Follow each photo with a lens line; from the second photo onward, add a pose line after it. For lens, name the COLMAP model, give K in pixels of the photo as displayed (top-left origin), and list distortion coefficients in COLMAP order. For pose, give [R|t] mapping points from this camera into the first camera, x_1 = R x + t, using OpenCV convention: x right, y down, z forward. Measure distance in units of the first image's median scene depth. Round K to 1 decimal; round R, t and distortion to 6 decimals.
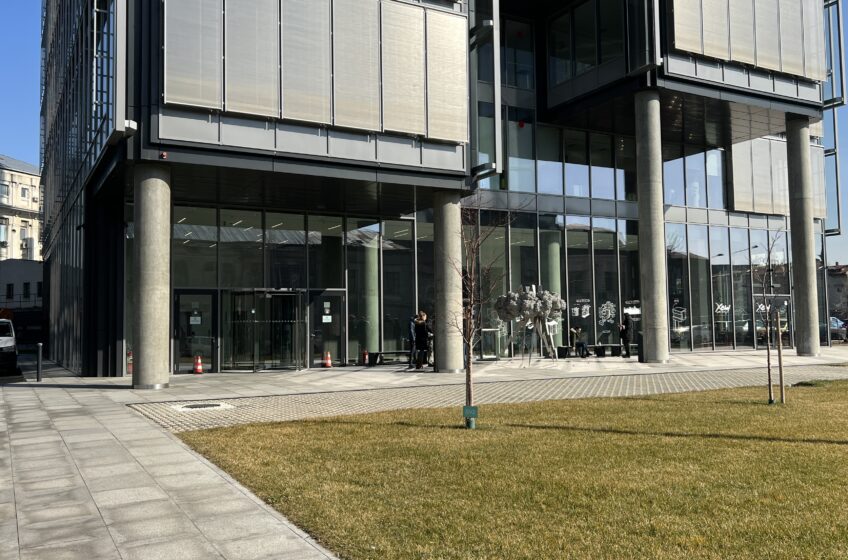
lens RADIAL K [[820.3, 0, 443.8], [0, 820.3, 281.3], [0, 0, 1]] dist [0.055999, -0.028363]
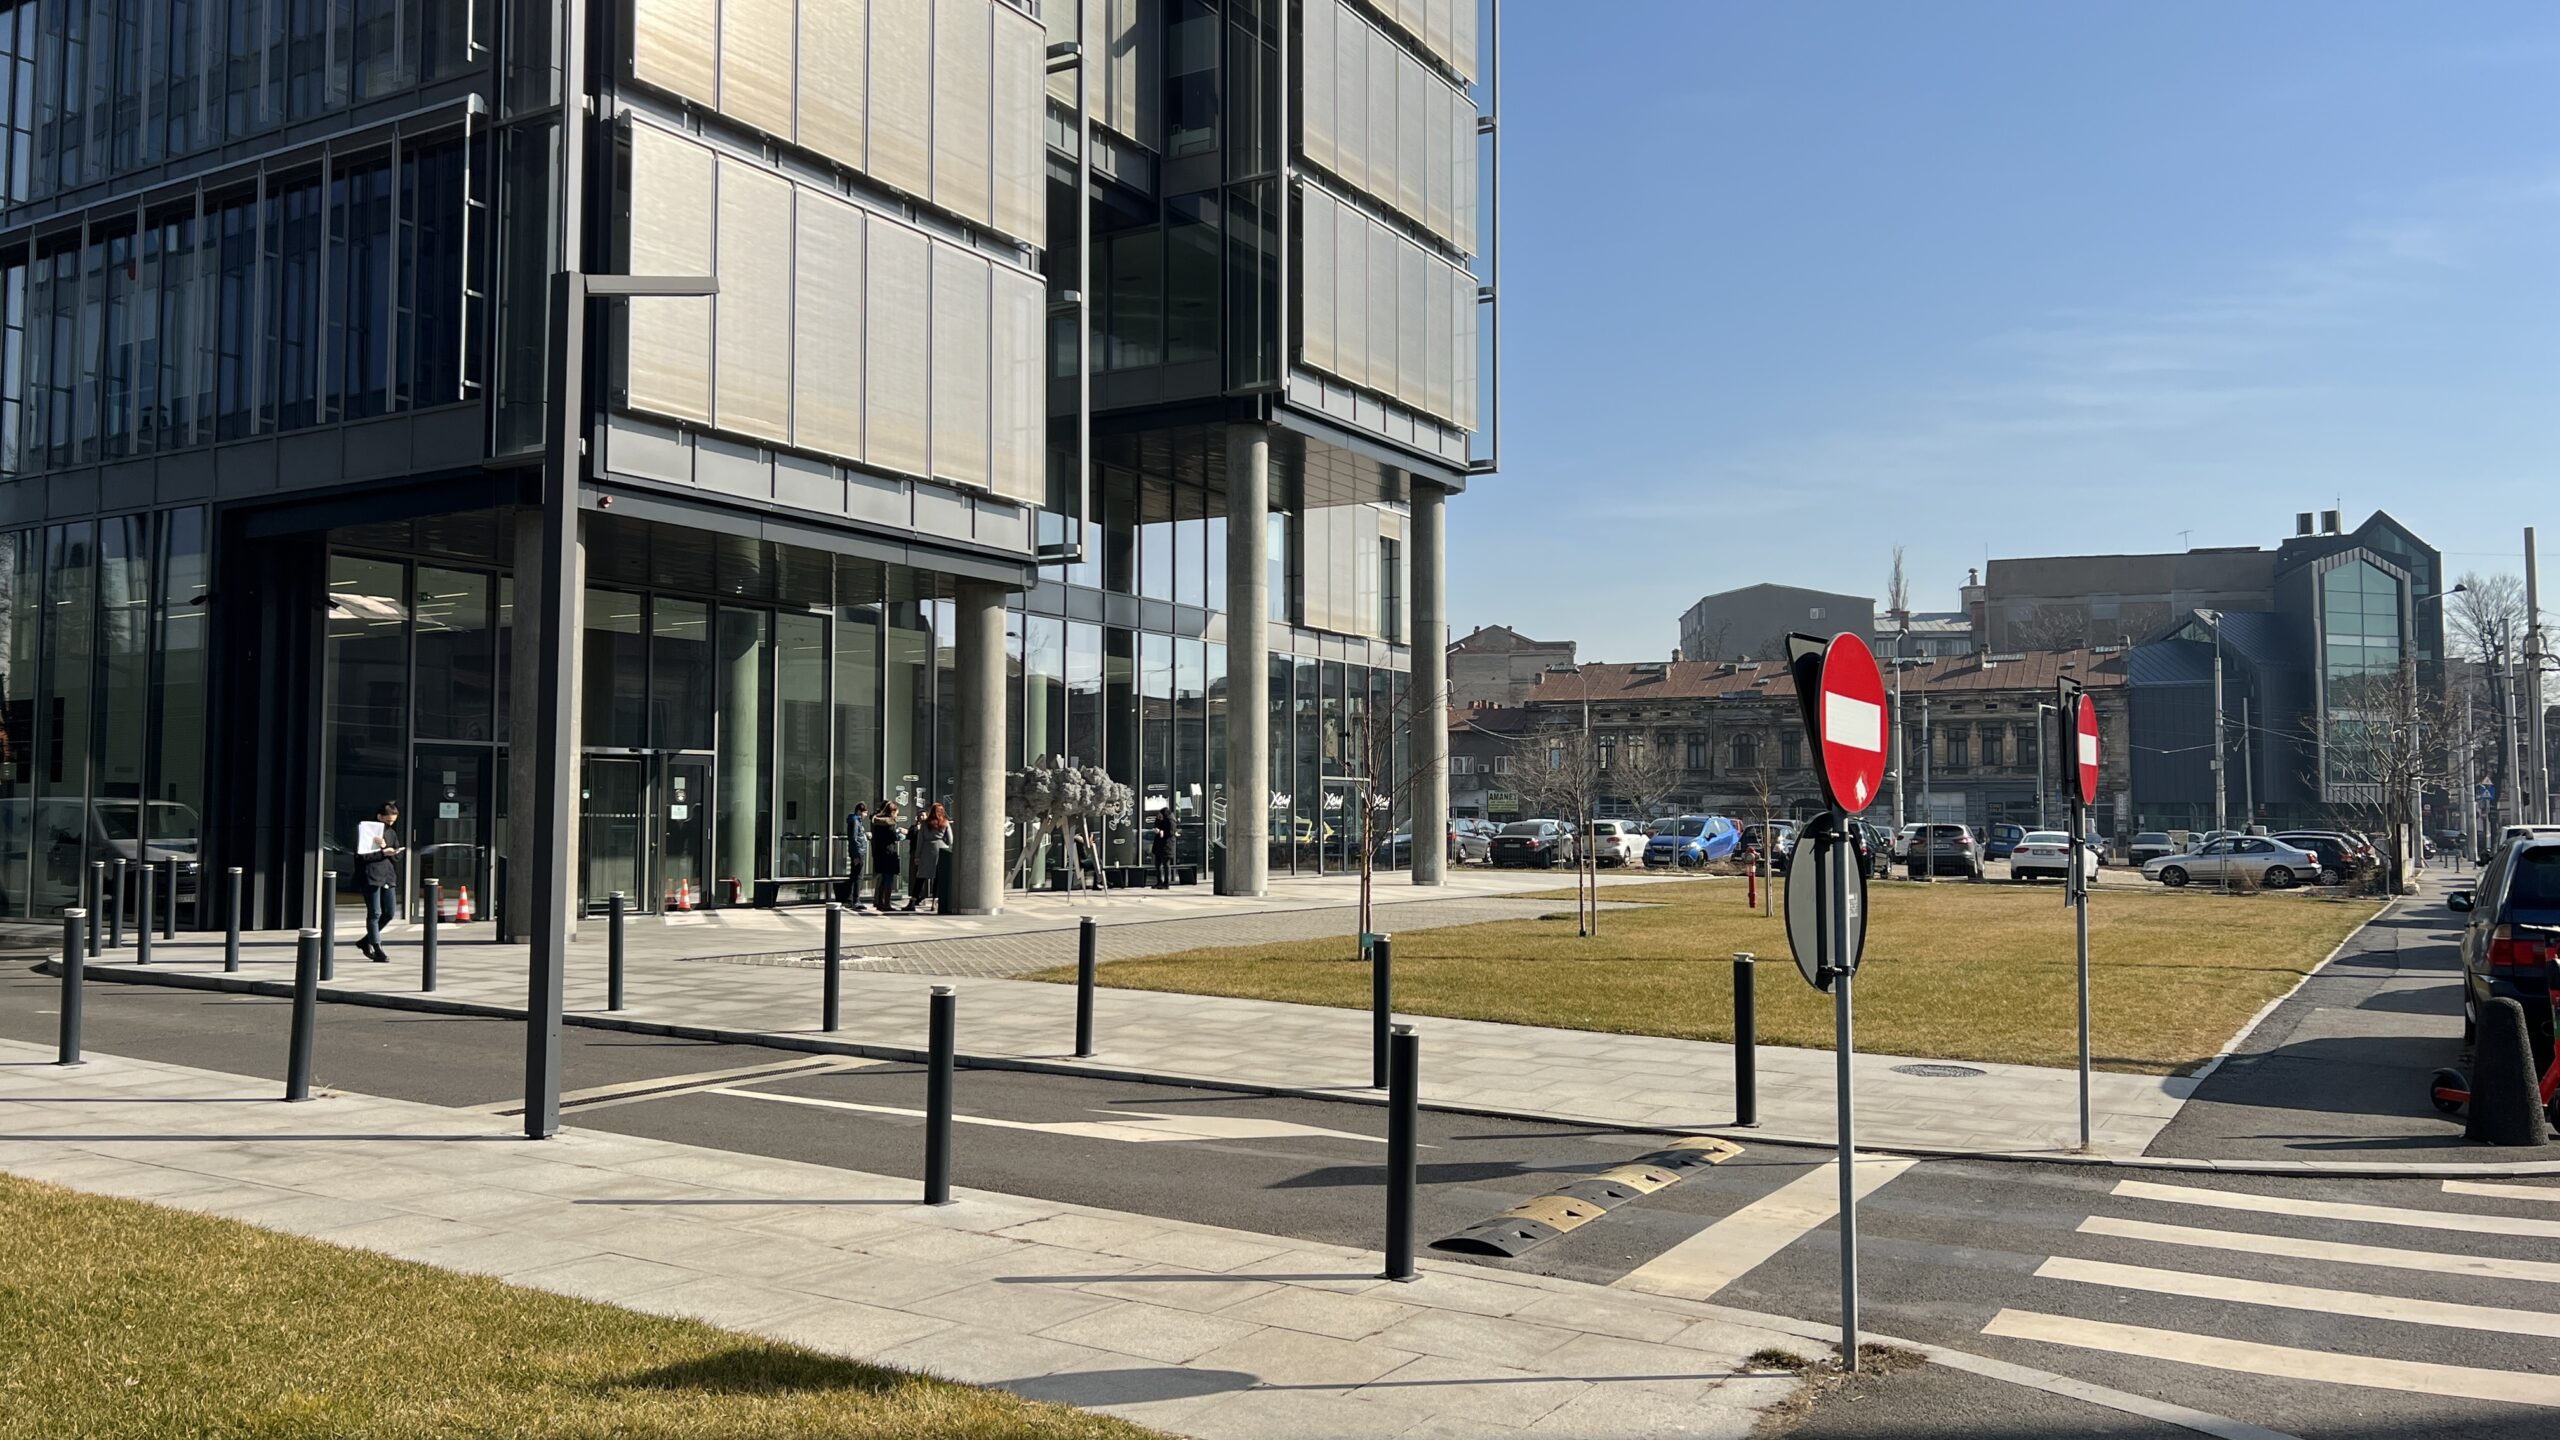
lens RADIAL K [[2075.4, 0, 1280.0], [0, 2075.4, 720.0], [0, 0, 1]] dist [0.071721, -0.068498]
pose [[0.867957, 0.037344, 0.495234, -0.480268], [-0.037614, 0.999248, -0.009428, -0.012160], [-0.495213, -0.010445, 0.868709, -0.294595]]
